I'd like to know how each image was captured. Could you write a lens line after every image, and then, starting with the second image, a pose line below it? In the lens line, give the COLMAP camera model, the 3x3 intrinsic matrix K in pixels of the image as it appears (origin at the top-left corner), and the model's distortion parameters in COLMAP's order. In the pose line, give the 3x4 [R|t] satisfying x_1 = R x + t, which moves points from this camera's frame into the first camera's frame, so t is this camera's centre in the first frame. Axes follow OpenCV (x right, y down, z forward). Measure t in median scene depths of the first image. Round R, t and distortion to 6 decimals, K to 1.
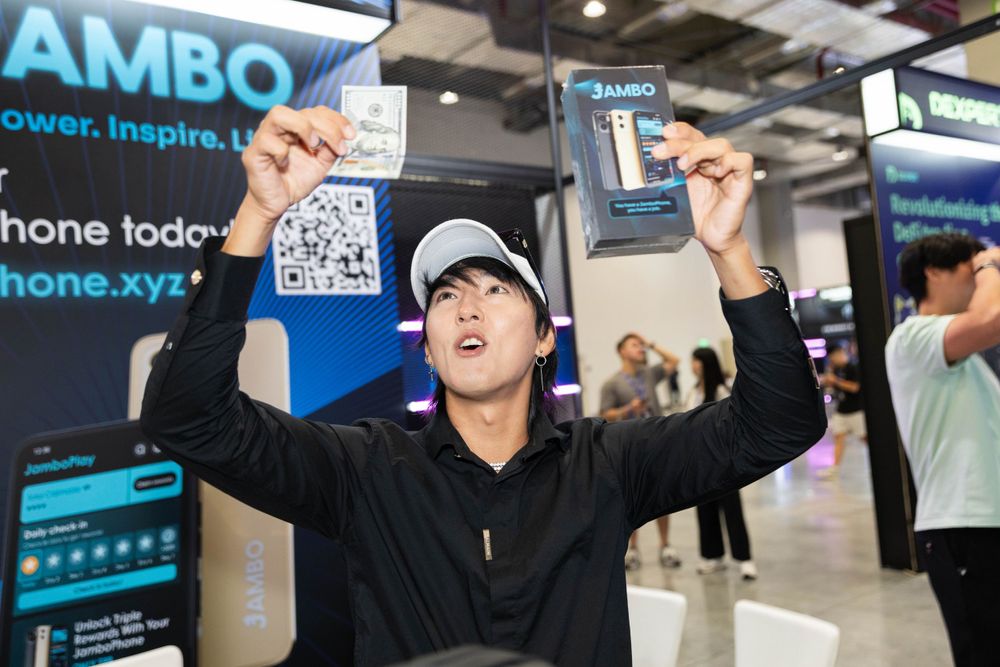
lens RADIAL K [[841.4, 0, 508.1], [0, 841.4, 344.2], [0, 0, 1]] dist [-0.042566, 0.043518]
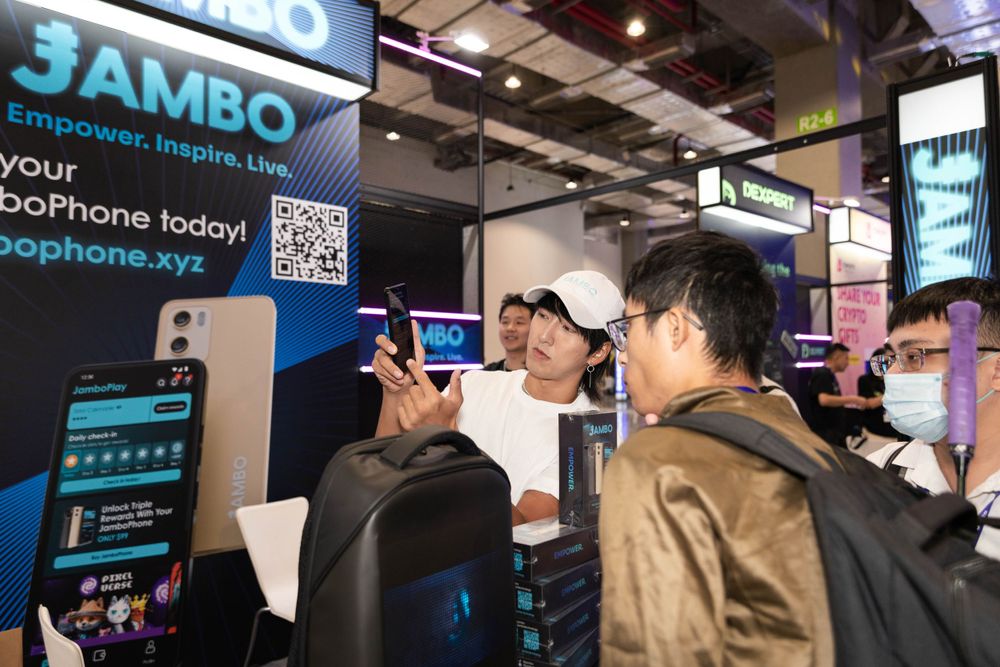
lens RADIAL K [[658.0, 0, 518.0], [0, 658.0, 347.8], [0, 0, 1]] dist [-0.047415, 0.027749]
pose [[0.985809, 0.083025, 0.145900, -0.025343], [-0.085061, 0.996346, 0.007758, 0.010958], [-0.144723, -0.020058, 0.989269, -0.113166]]
